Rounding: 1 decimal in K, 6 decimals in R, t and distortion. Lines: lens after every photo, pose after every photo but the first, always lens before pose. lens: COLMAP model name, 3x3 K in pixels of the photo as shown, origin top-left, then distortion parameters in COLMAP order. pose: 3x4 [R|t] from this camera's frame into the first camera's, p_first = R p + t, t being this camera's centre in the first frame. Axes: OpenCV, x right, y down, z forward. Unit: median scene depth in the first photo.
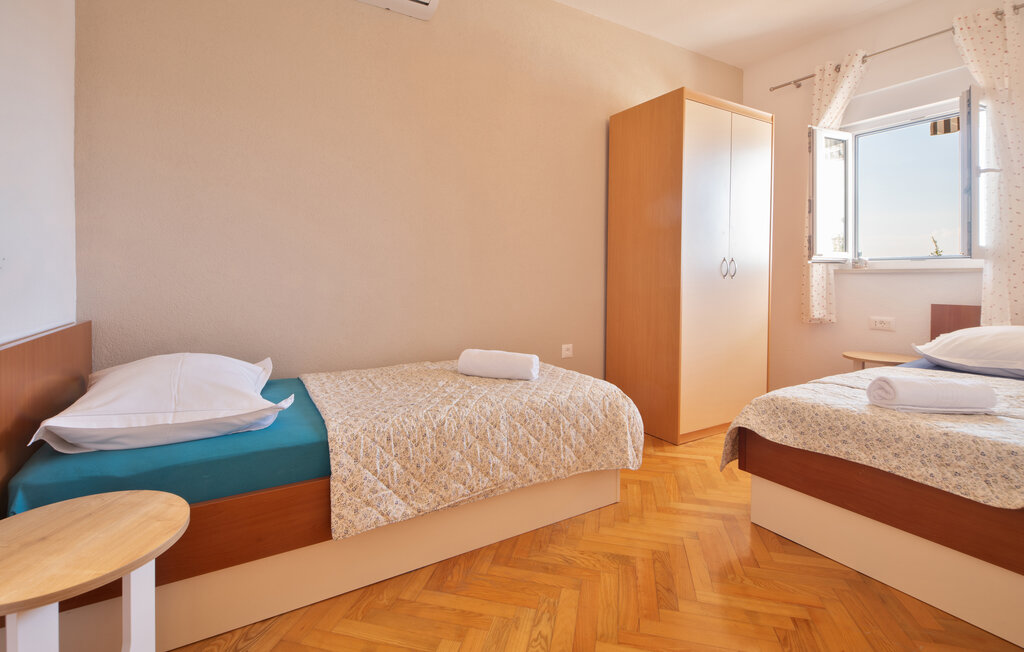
lens RADIAL K [[495.6, 0, 518.8], [0, 495.6, 284.0], [0, 0, 1]] dist [0.003932, -0.002967]
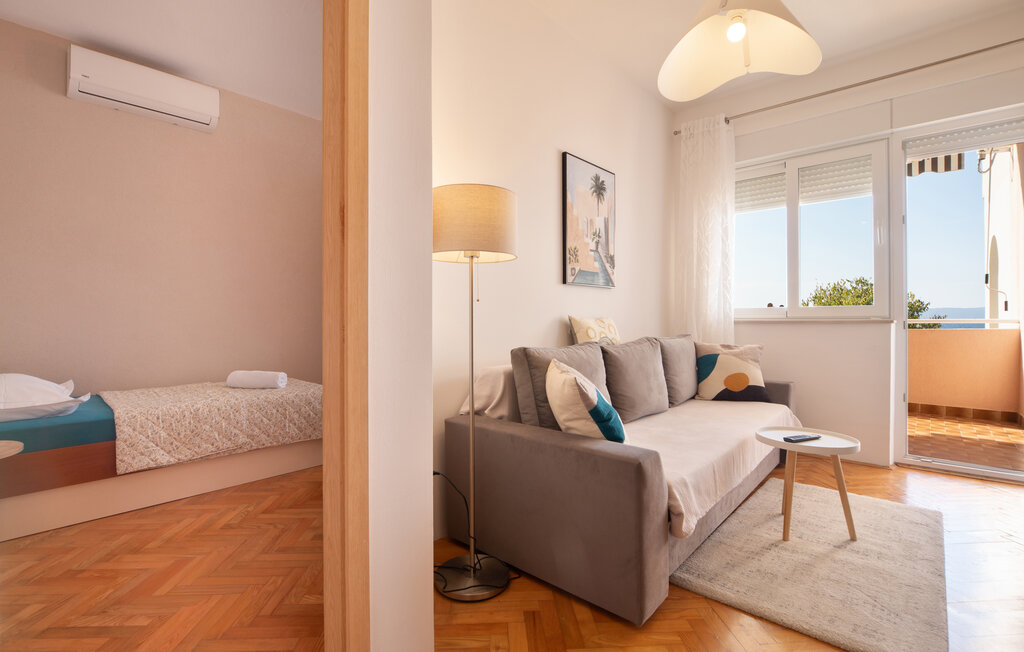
lens RADIAL K [[495.6, 0, 511.8], [0, 495.6, 326.5], [0, 0, 1]] dist [0.003932, -0.002967]
pose [[0.965695, -0.010907, 0.259449, 0.445289], [0.011675, 0.999931, -0.001420, 0.020669], [-0.259415, 0.004401, 0.965756, -0.897123]]
